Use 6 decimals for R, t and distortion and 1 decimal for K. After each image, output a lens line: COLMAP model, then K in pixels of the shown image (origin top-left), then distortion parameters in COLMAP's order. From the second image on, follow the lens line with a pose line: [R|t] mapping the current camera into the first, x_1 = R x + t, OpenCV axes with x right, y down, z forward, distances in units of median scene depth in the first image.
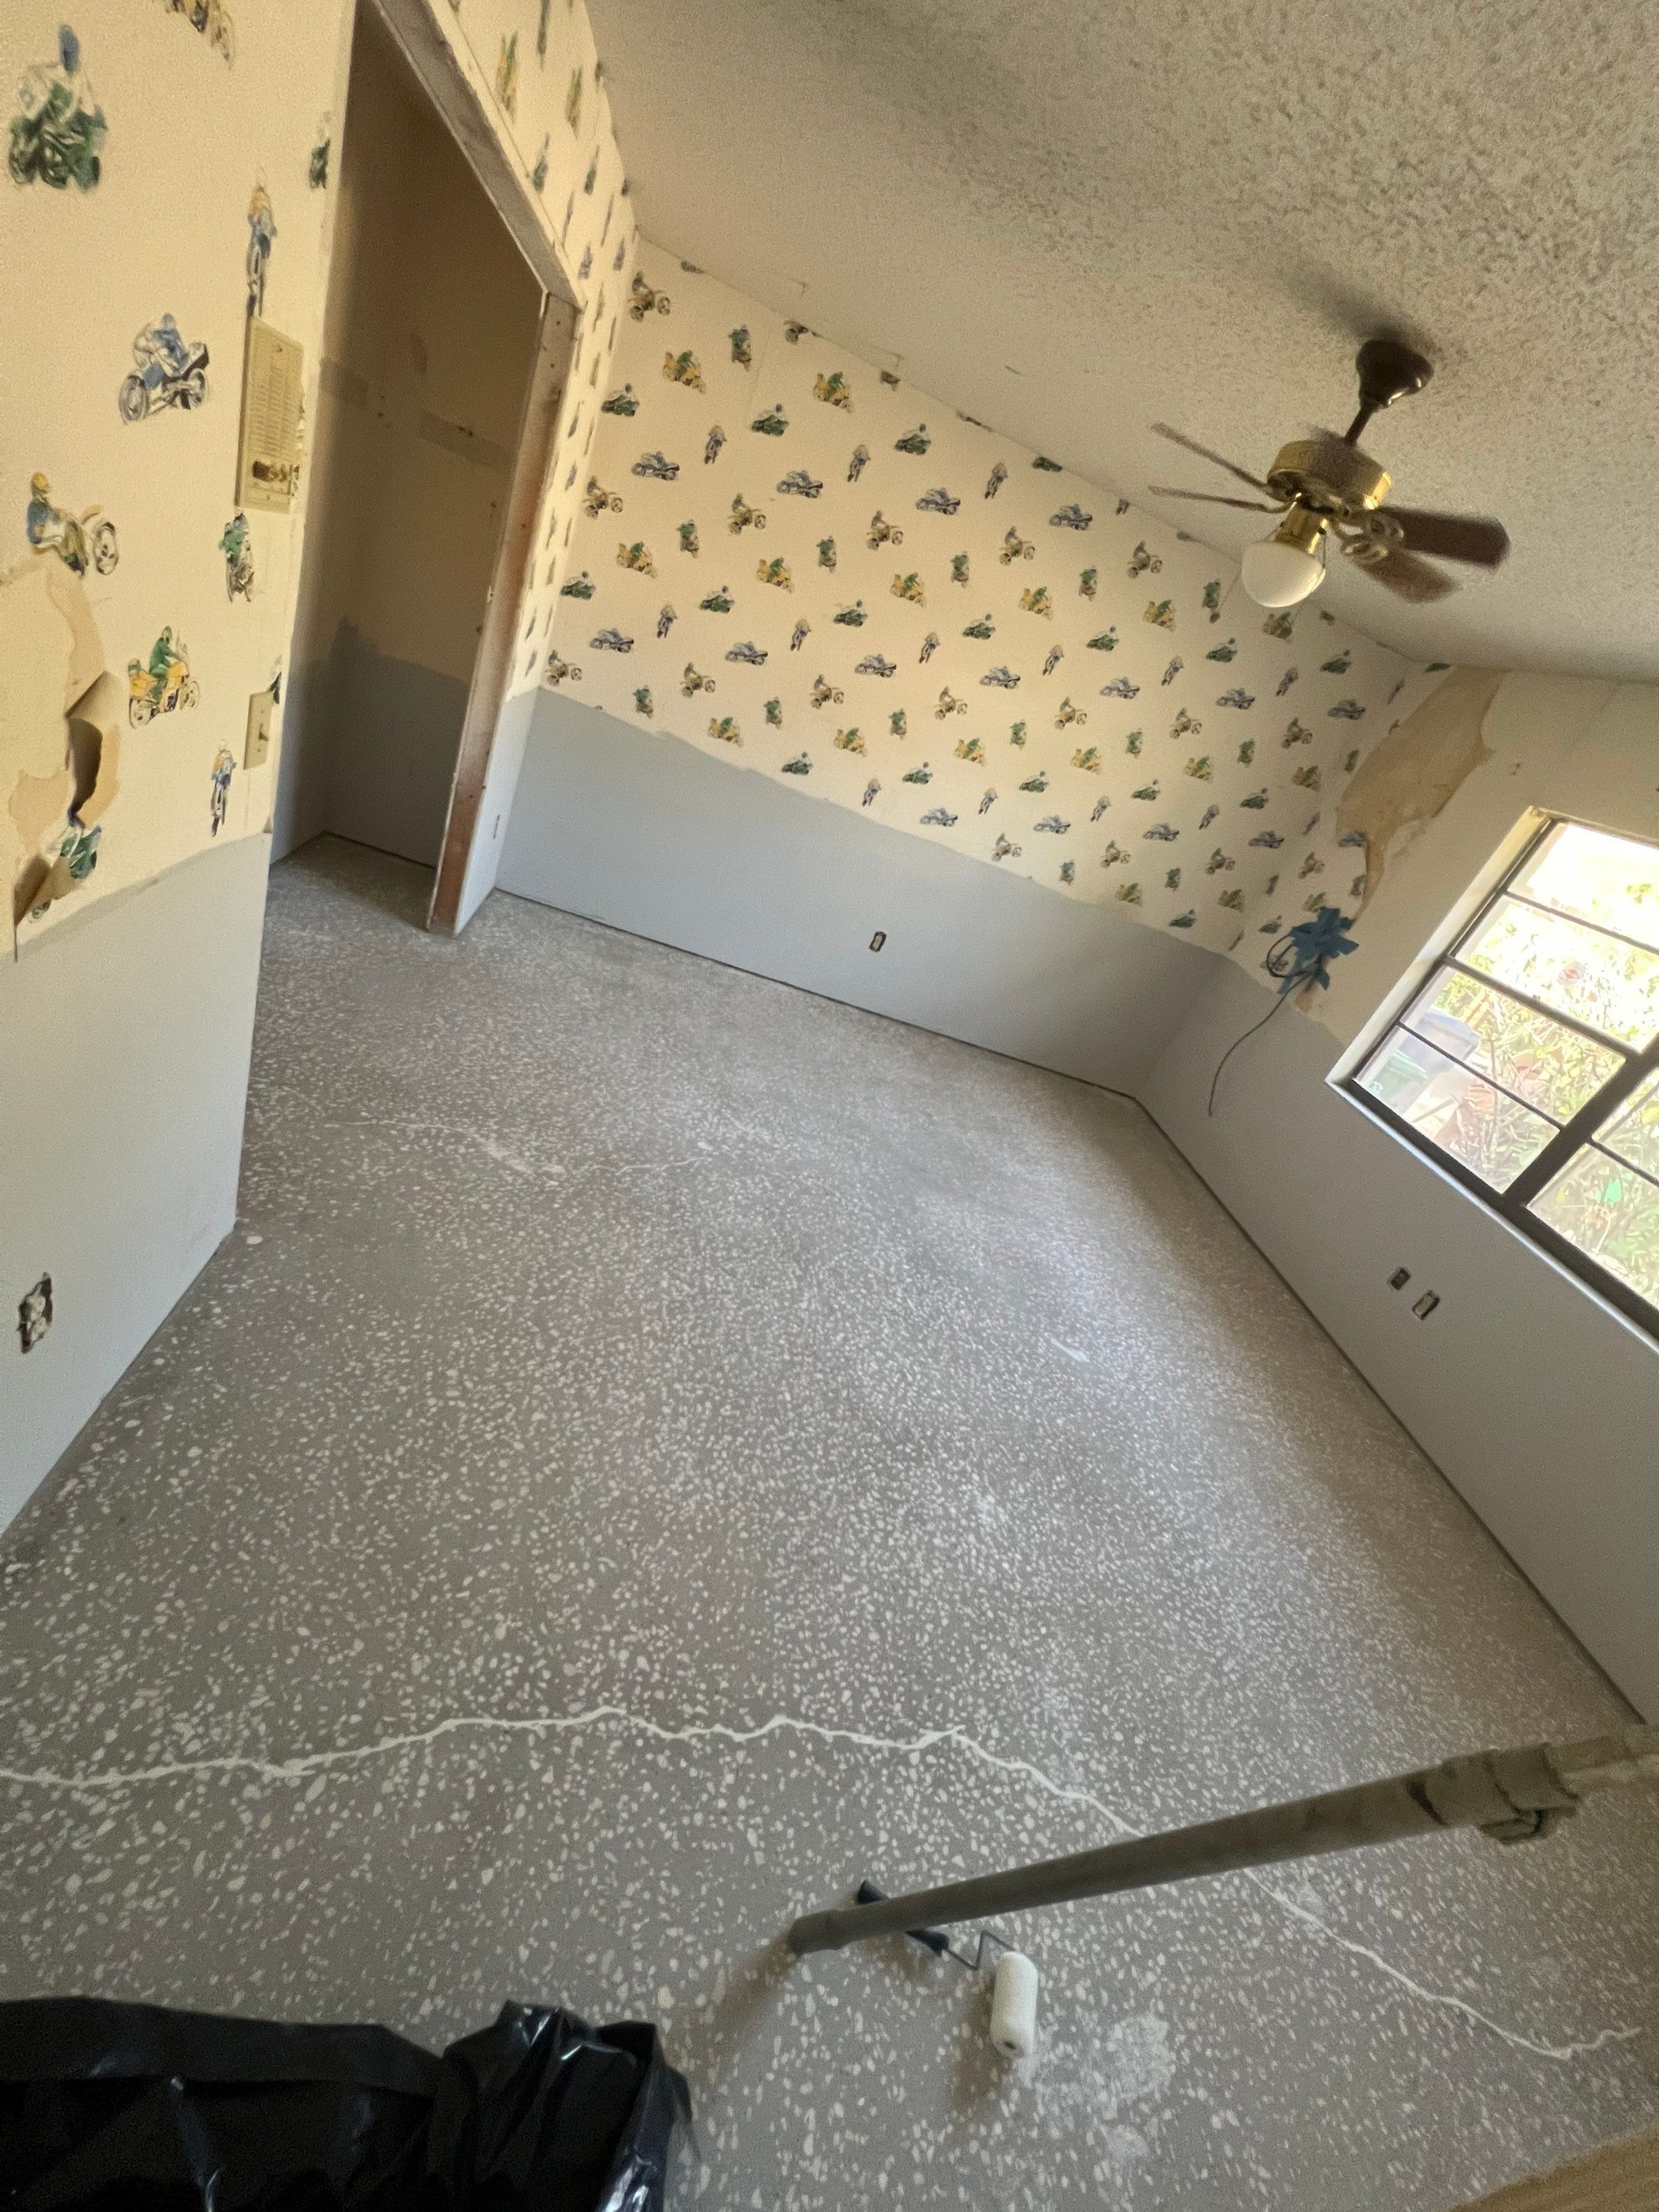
lens RADIAL K [[890.8, 0, 828.5], [0, 890.8, 1105.8], [0, 0, 1]] dist [0.001820, -0.000382]
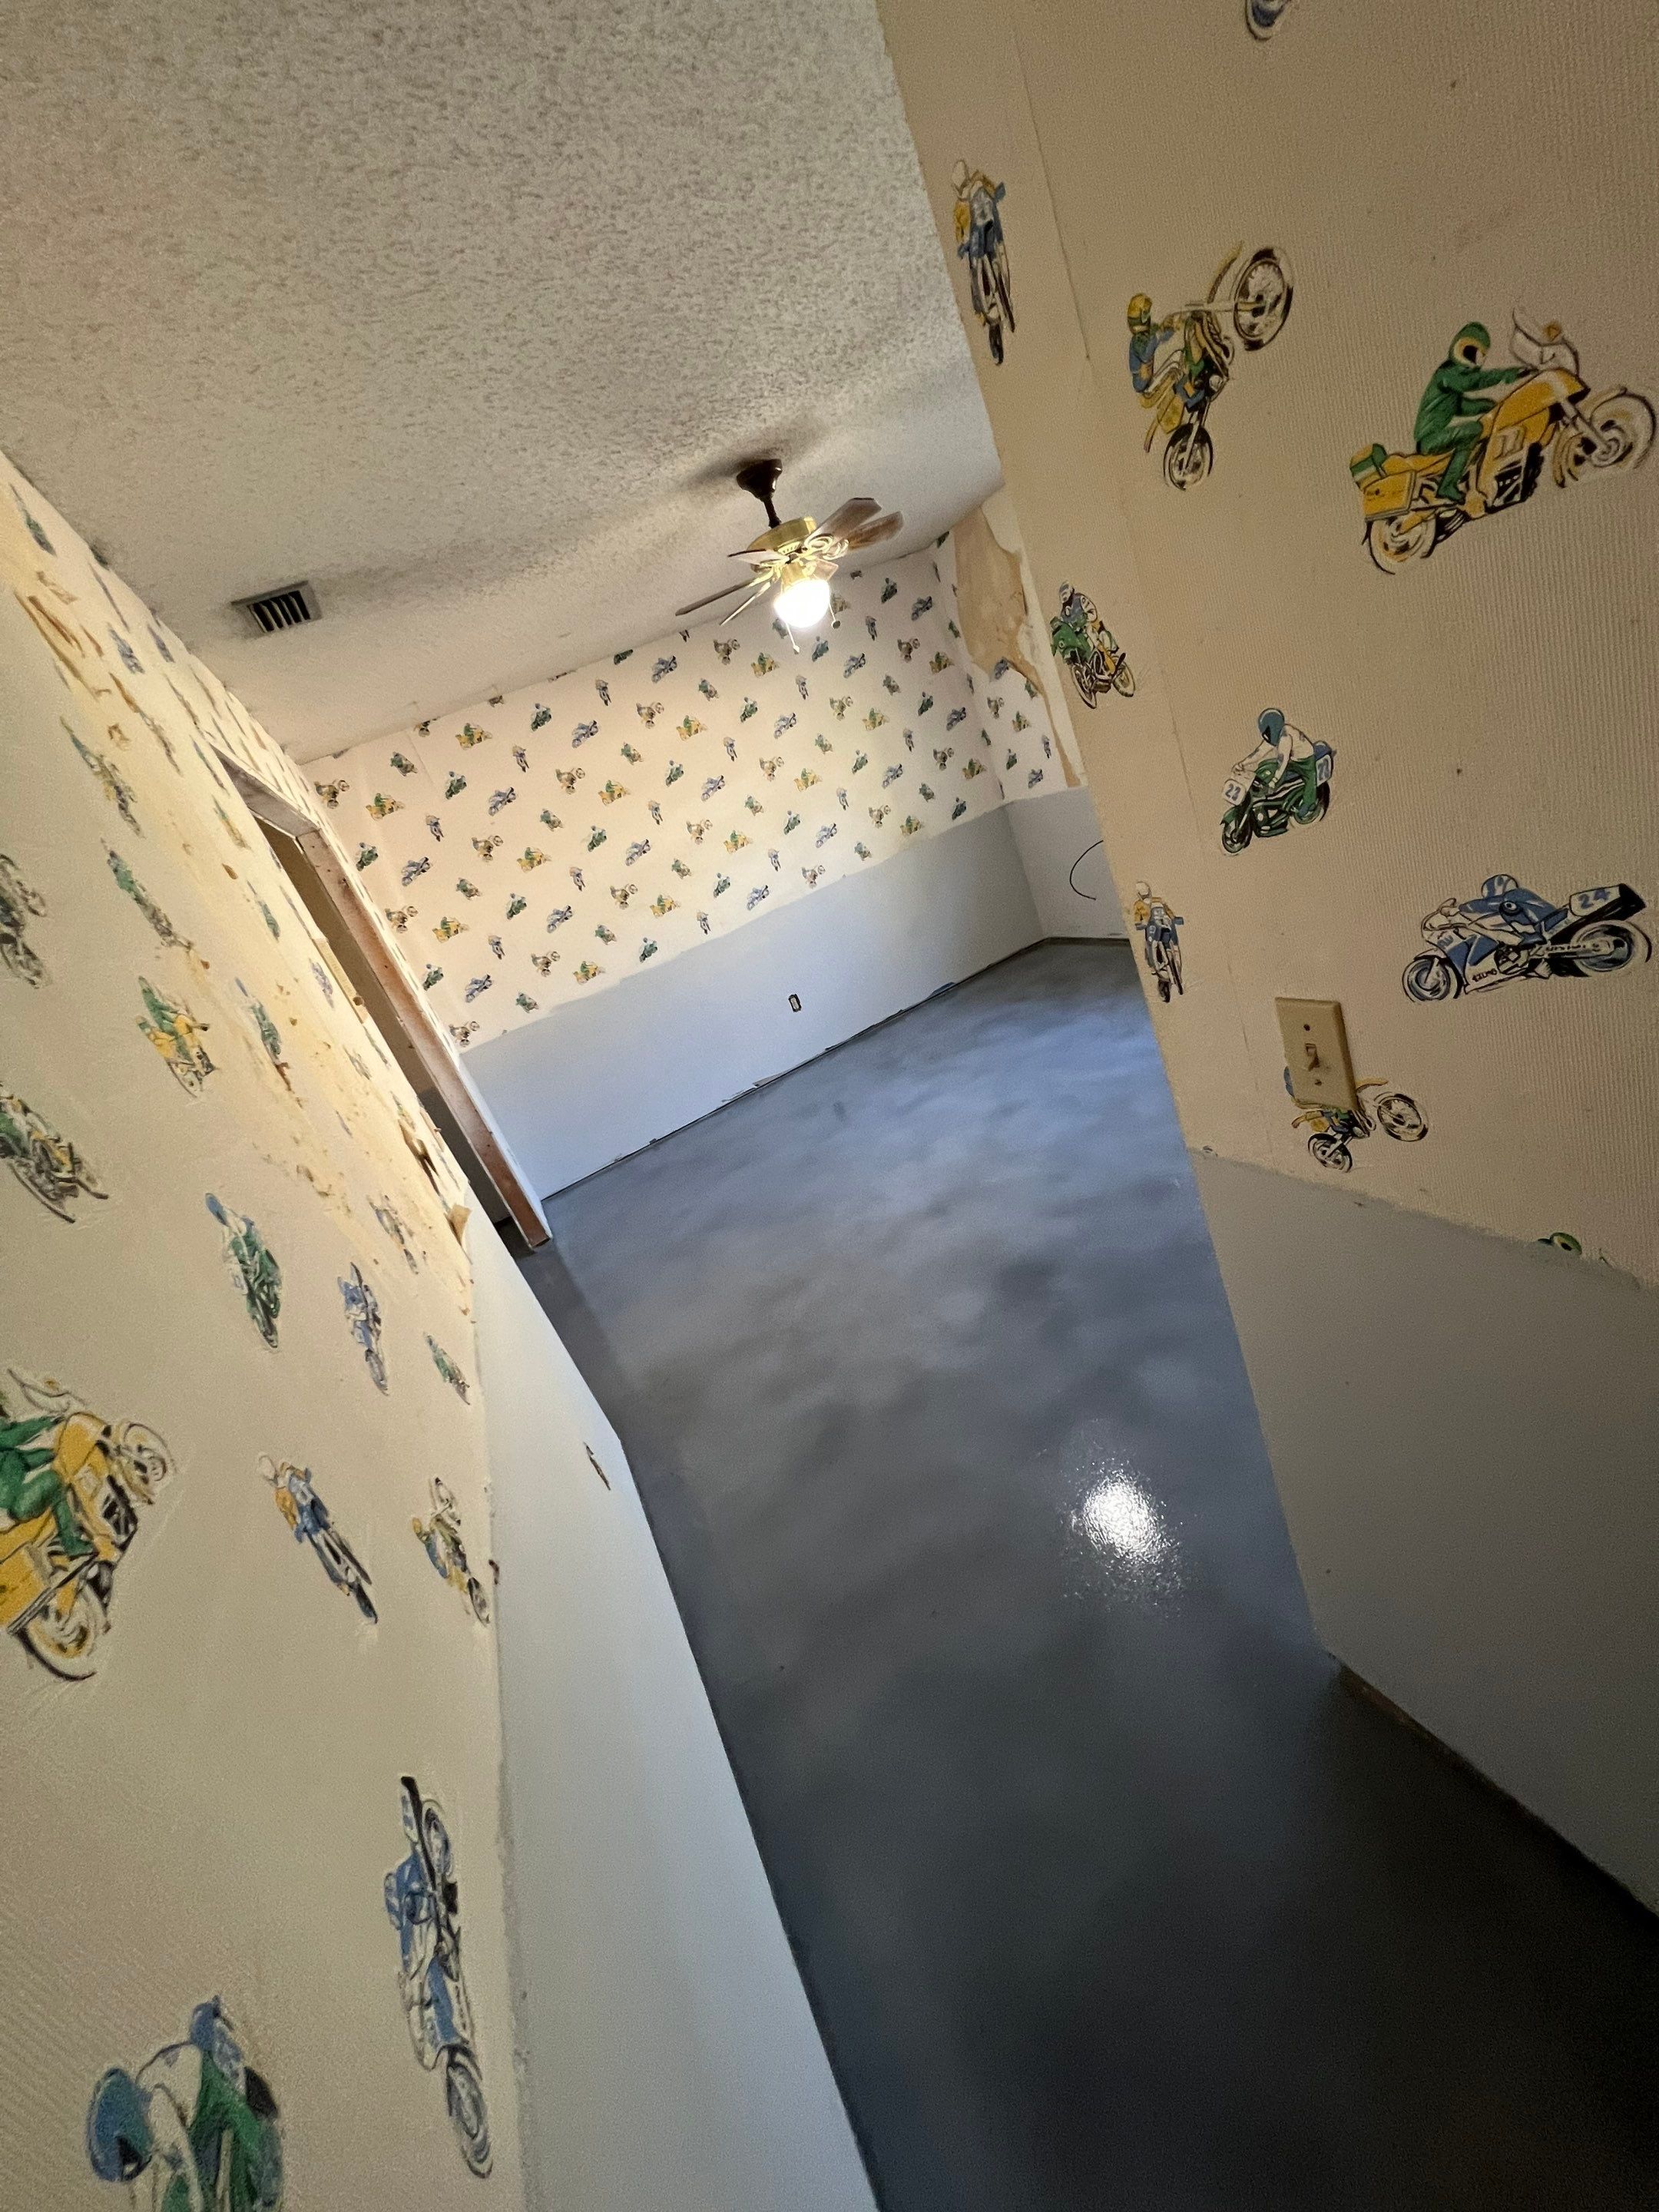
lens RADIAL K [[890.8, 0, 829.3], [0, 890.8, 1099.9], [0, 0, 1]] dist [0.001820, -0.000382]
pose [[0.688631, -0.724089, 0.038514, -0.064409], [0.722925, 0.681462, -0.113966, 0.088039], [0.056276, 0.106323, 0.992738, -0.201013]]
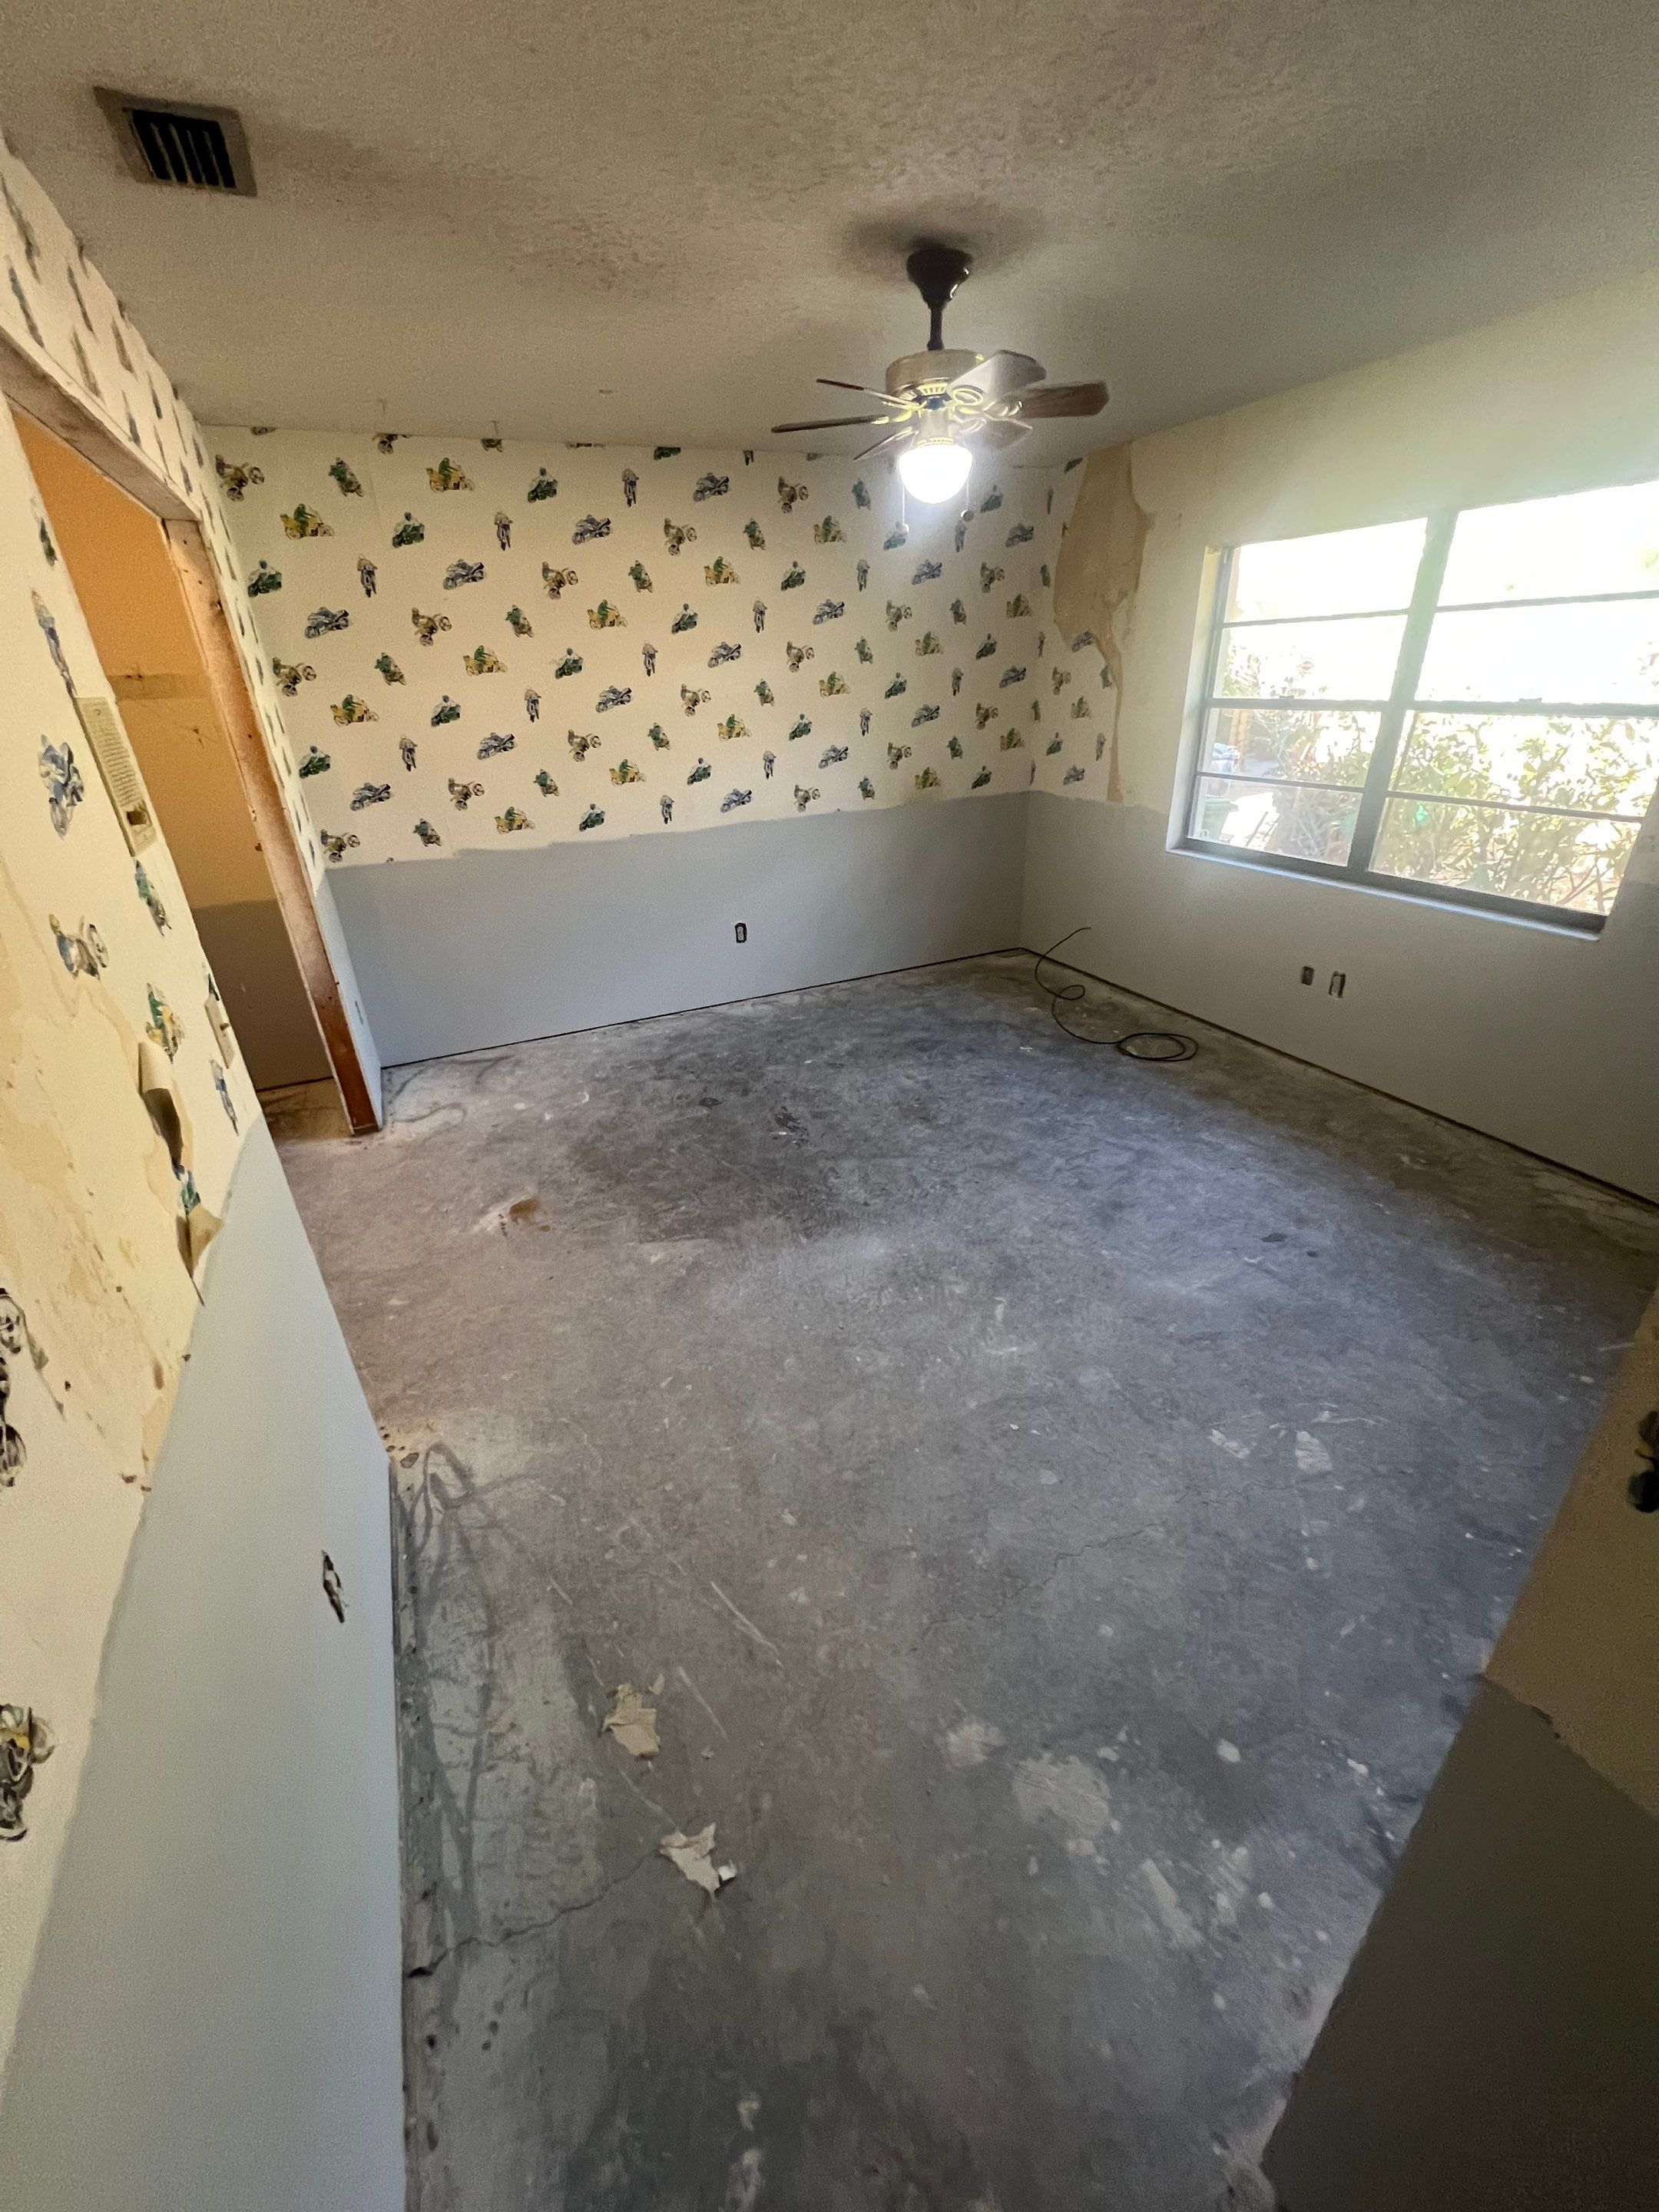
lens RADIAL K [[890.8, 0, 829.1], [0, 890.8, 1103.4], [0, 0, 1]] dist [0.001820, -0.000382]
pose [[0.866257, -0.492315, 0.085000, -0.050601], [0.489936, 0.870417, 0.048337, -0.013444], [-0.097782, -0.000227, 0.995208, -0.051912]]
